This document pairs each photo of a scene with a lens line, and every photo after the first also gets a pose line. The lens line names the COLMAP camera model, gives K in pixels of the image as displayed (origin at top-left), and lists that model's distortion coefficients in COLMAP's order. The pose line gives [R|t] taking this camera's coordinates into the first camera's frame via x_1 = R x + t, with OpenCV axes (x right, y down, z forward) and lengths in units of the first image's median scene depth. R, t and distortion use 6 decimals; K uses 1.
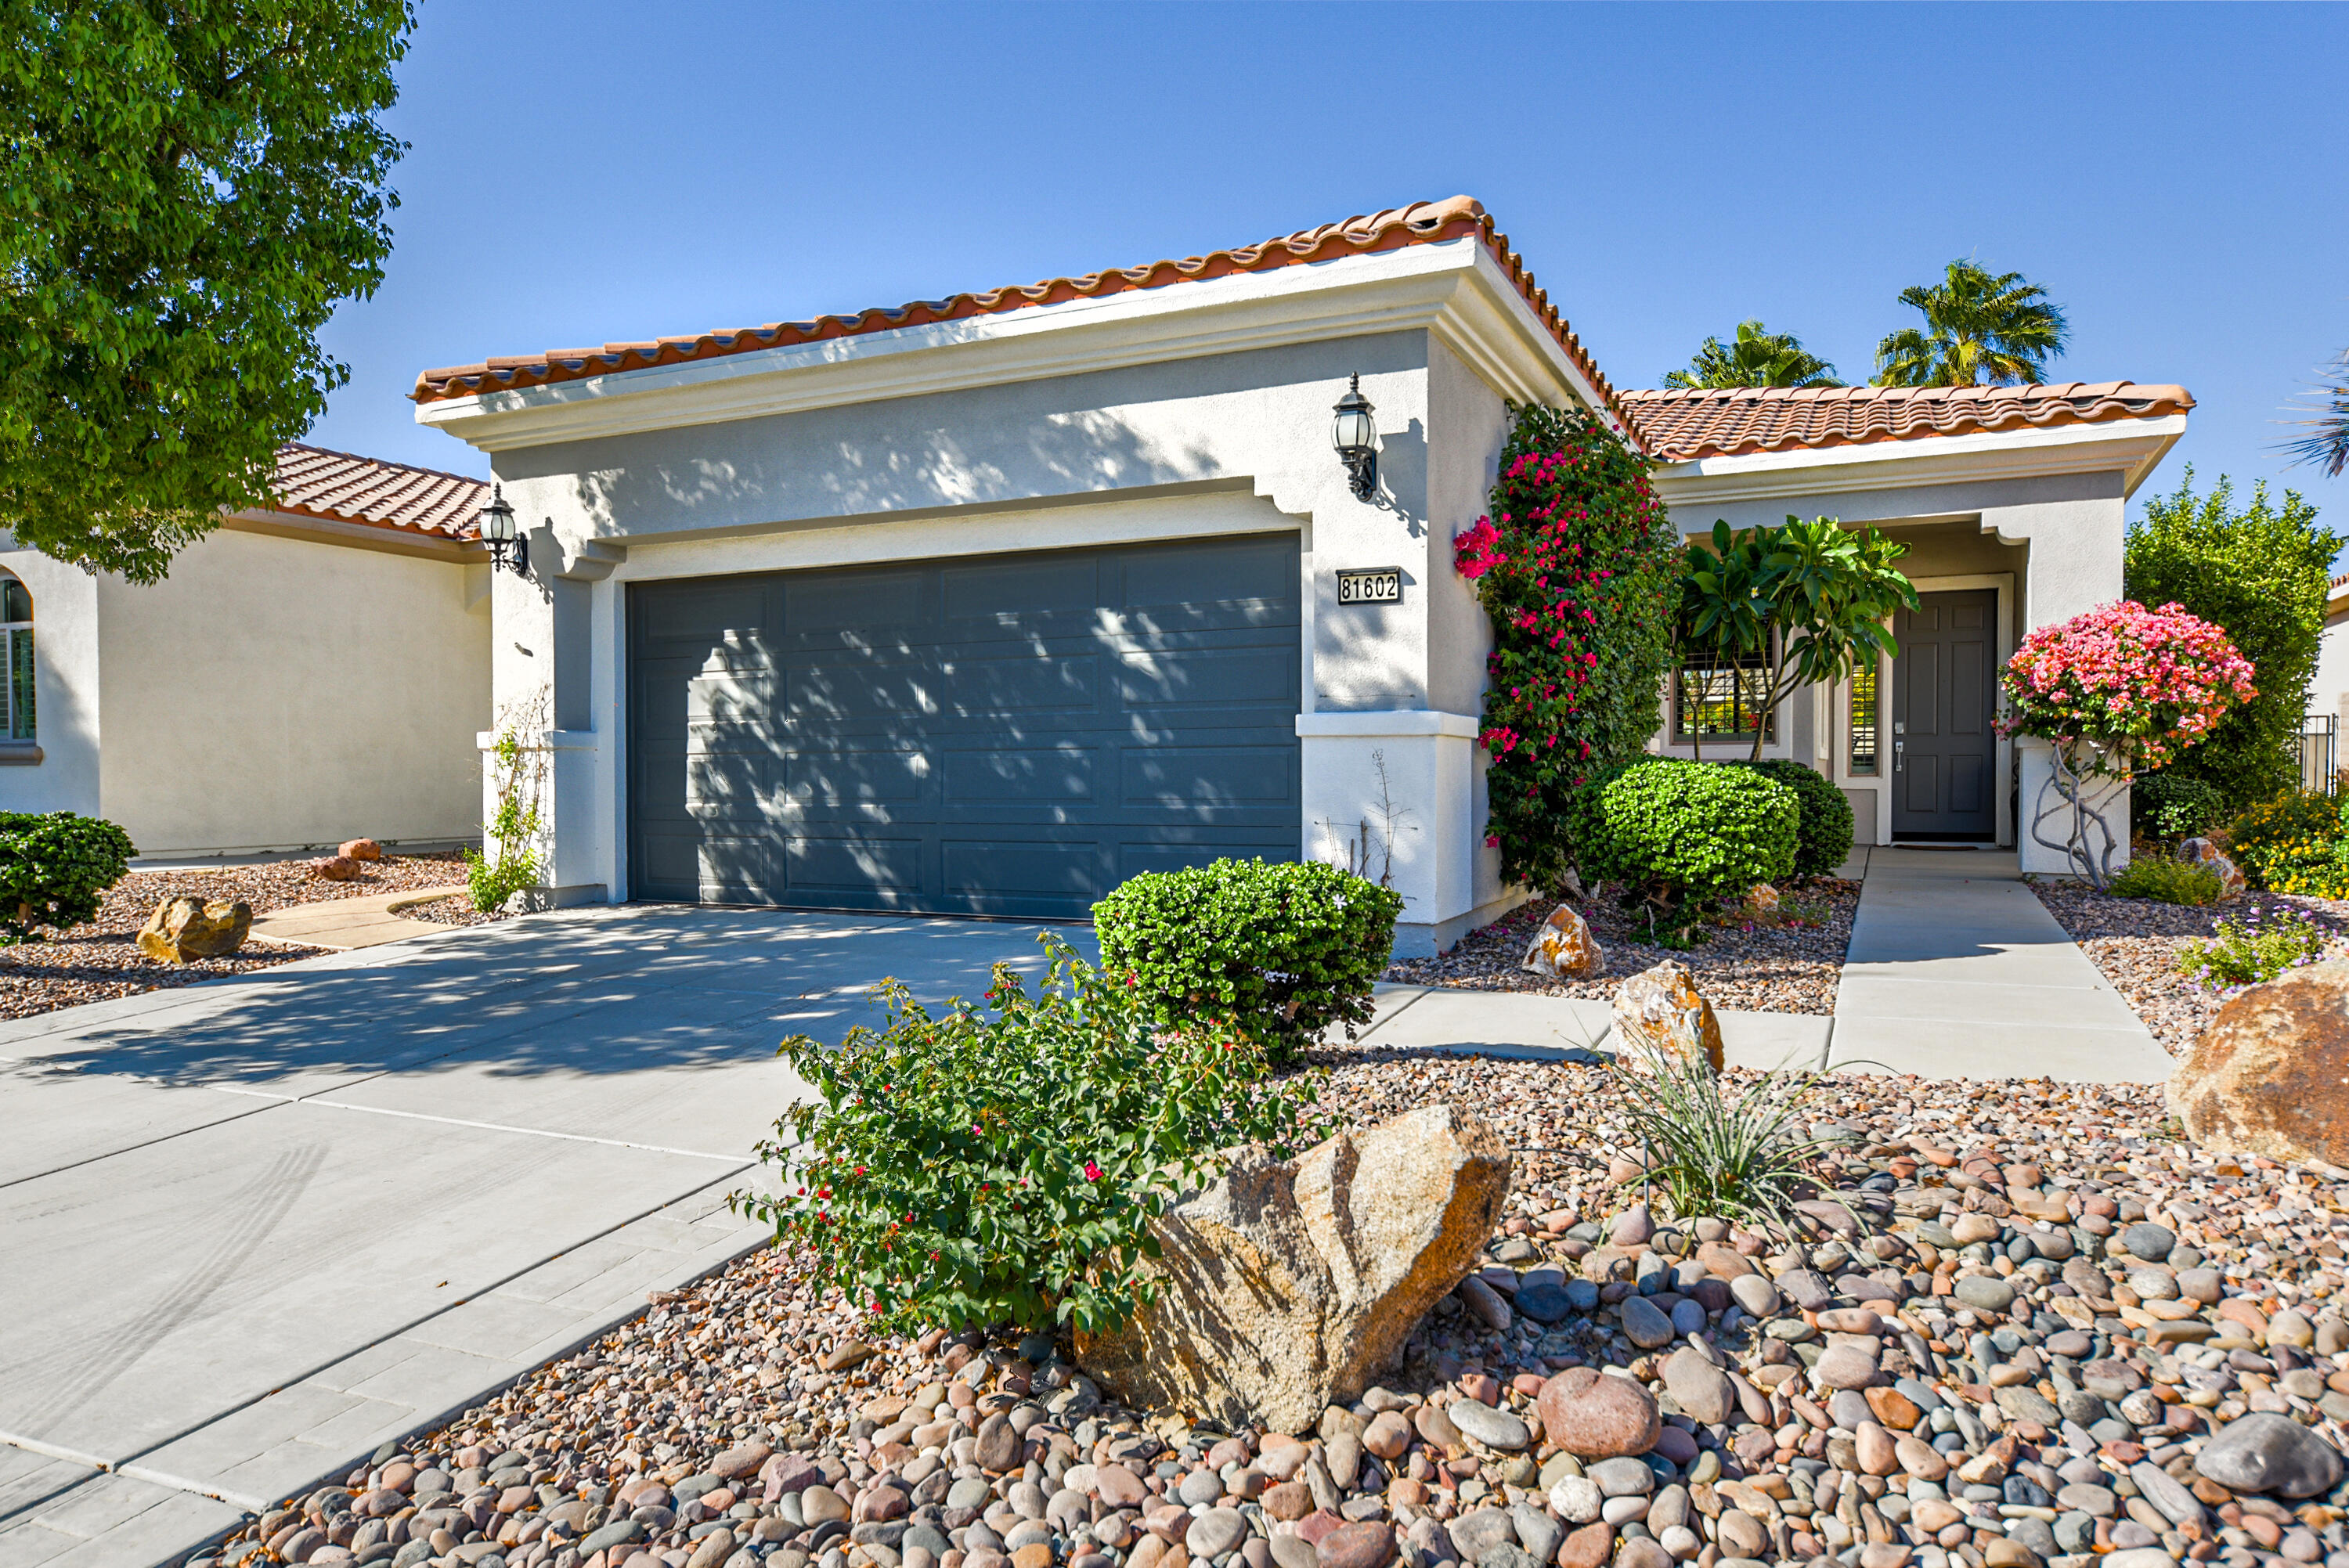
lens RADIAL K [[1520.2, 0, 1166.5], [0, 1520.2, 784.7], [0, 0, 1]] dist [0.002452, 0.002195]
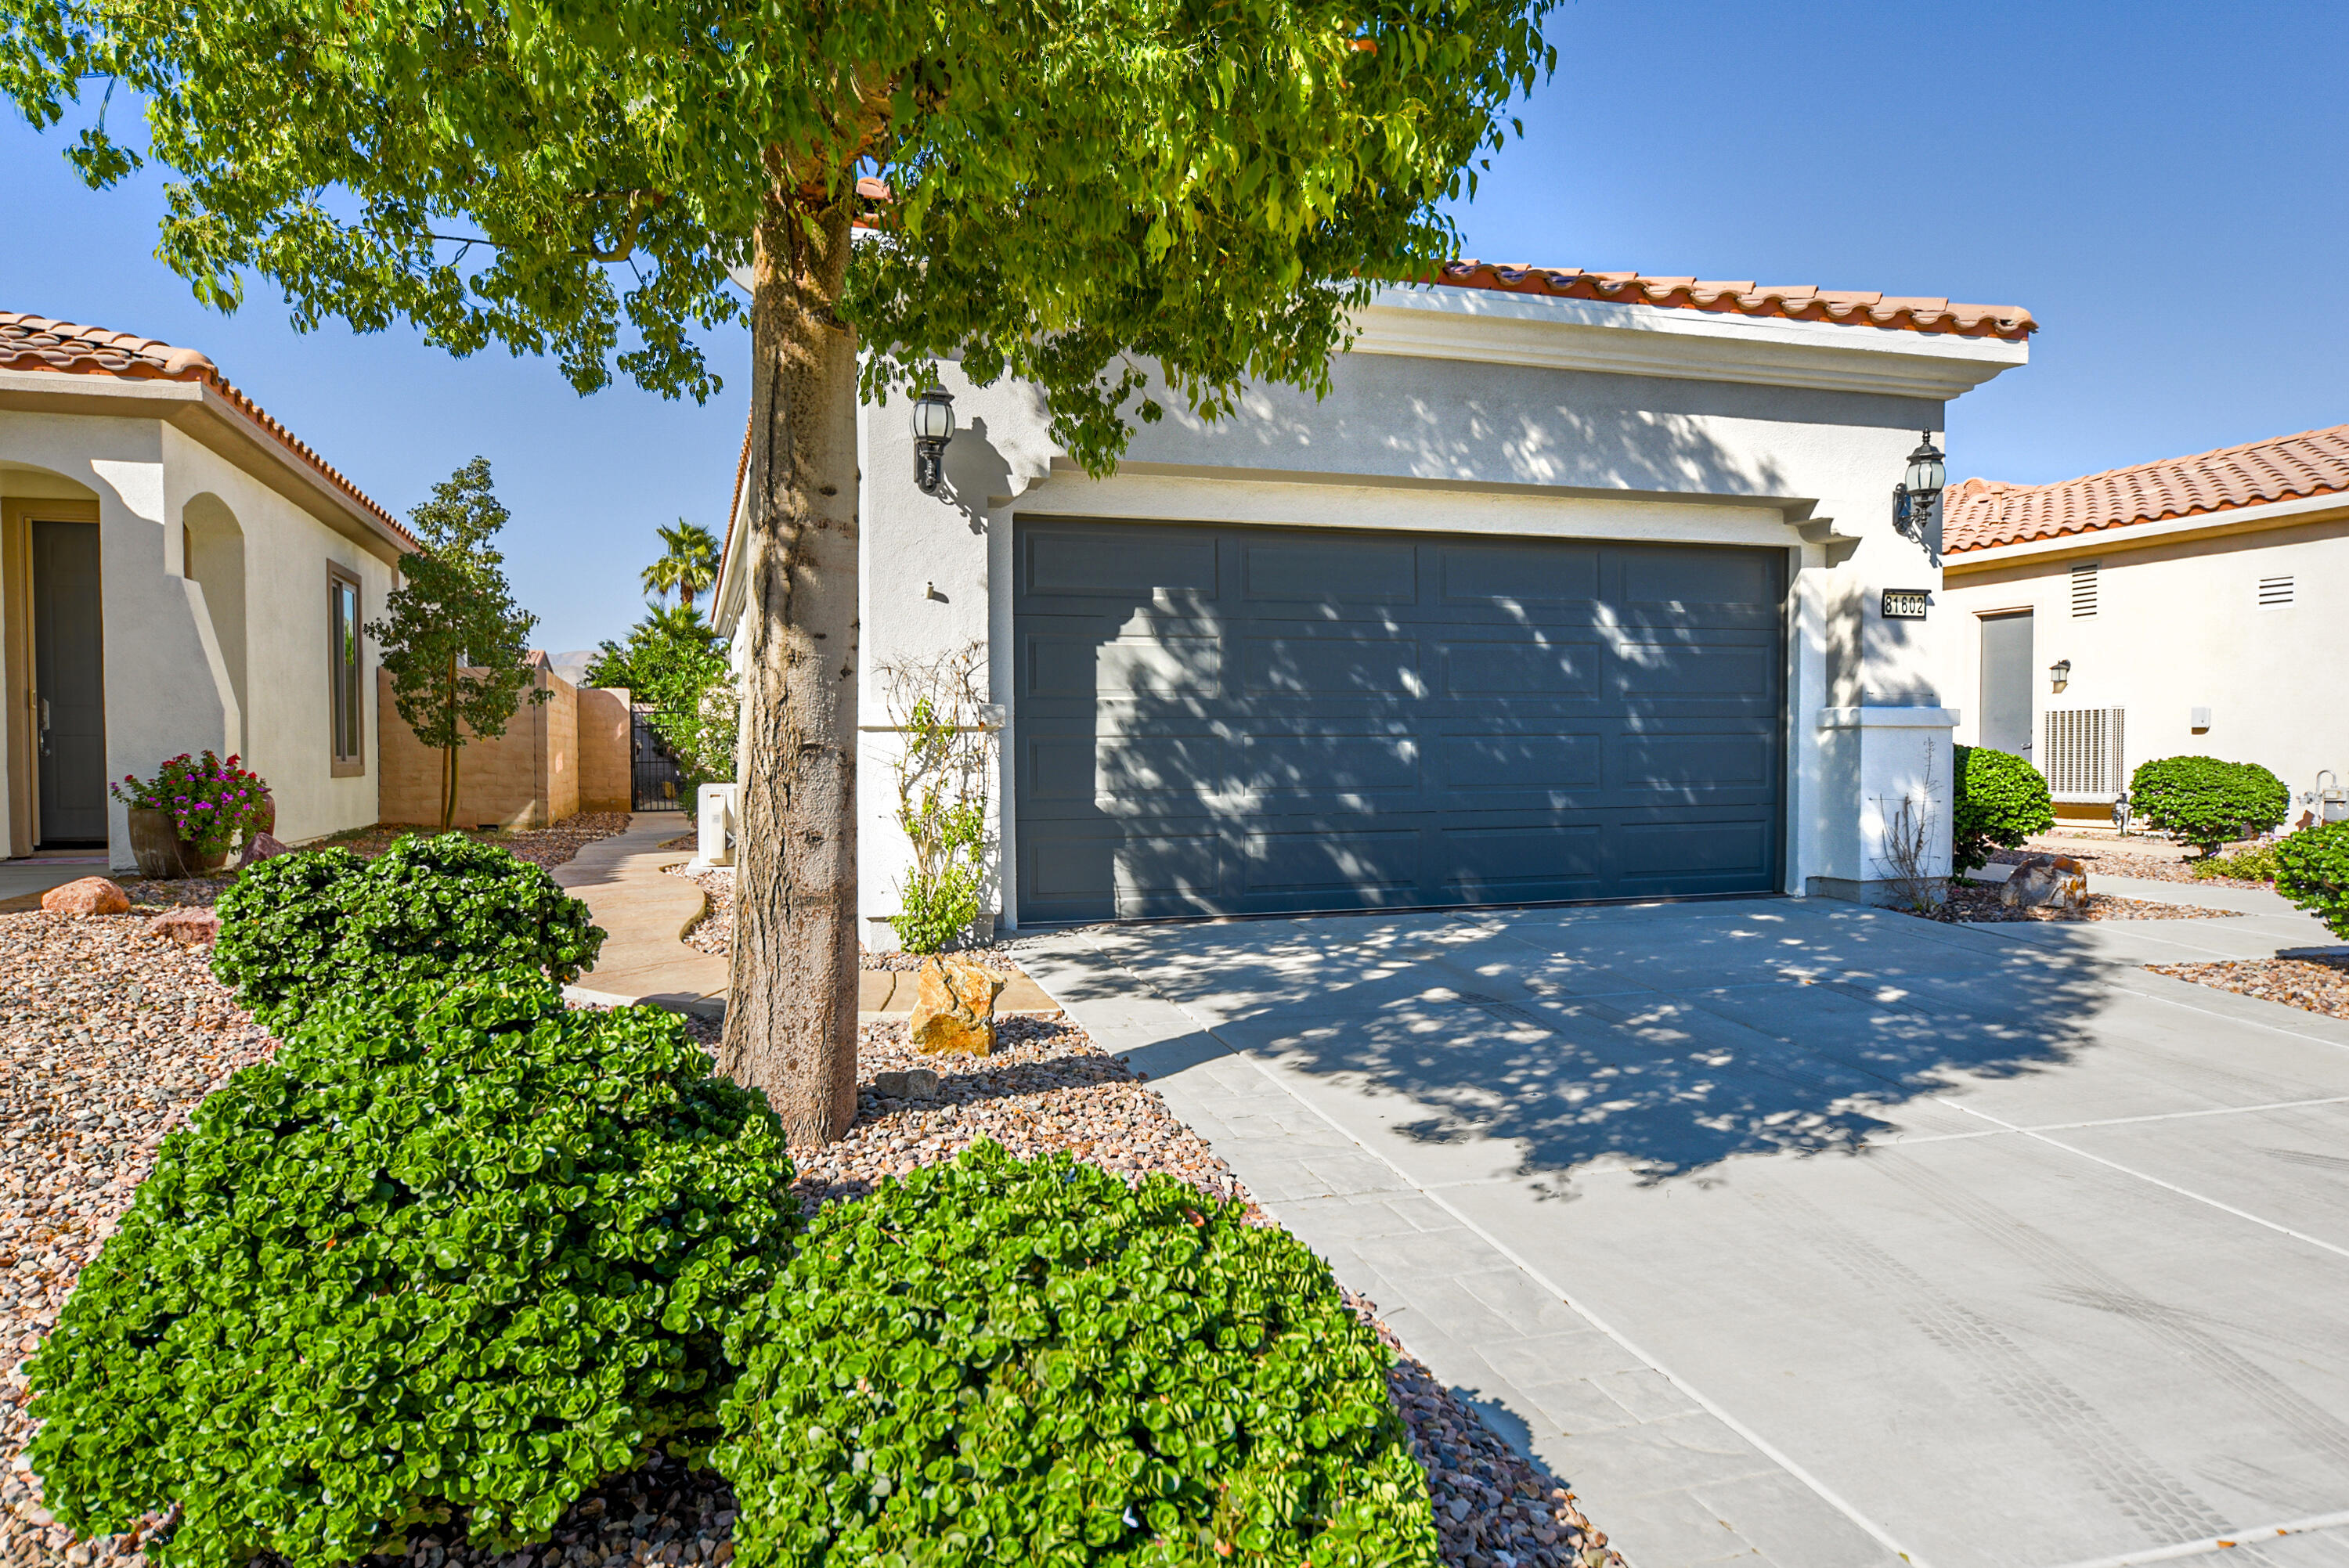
lens RADIAL K [[1520.2, 0, 1170.4], [0, 1520.2, 783.2], [0, 0, 1]] dist [0.002452, 0.002195]
pose [[0.726372, -0.006932, 0.687267, -0.878913], [0.012102, 0.999923, -0.002704, 0.007019], [-0.687195, 0.010281, 0.726400, 0.405941]]
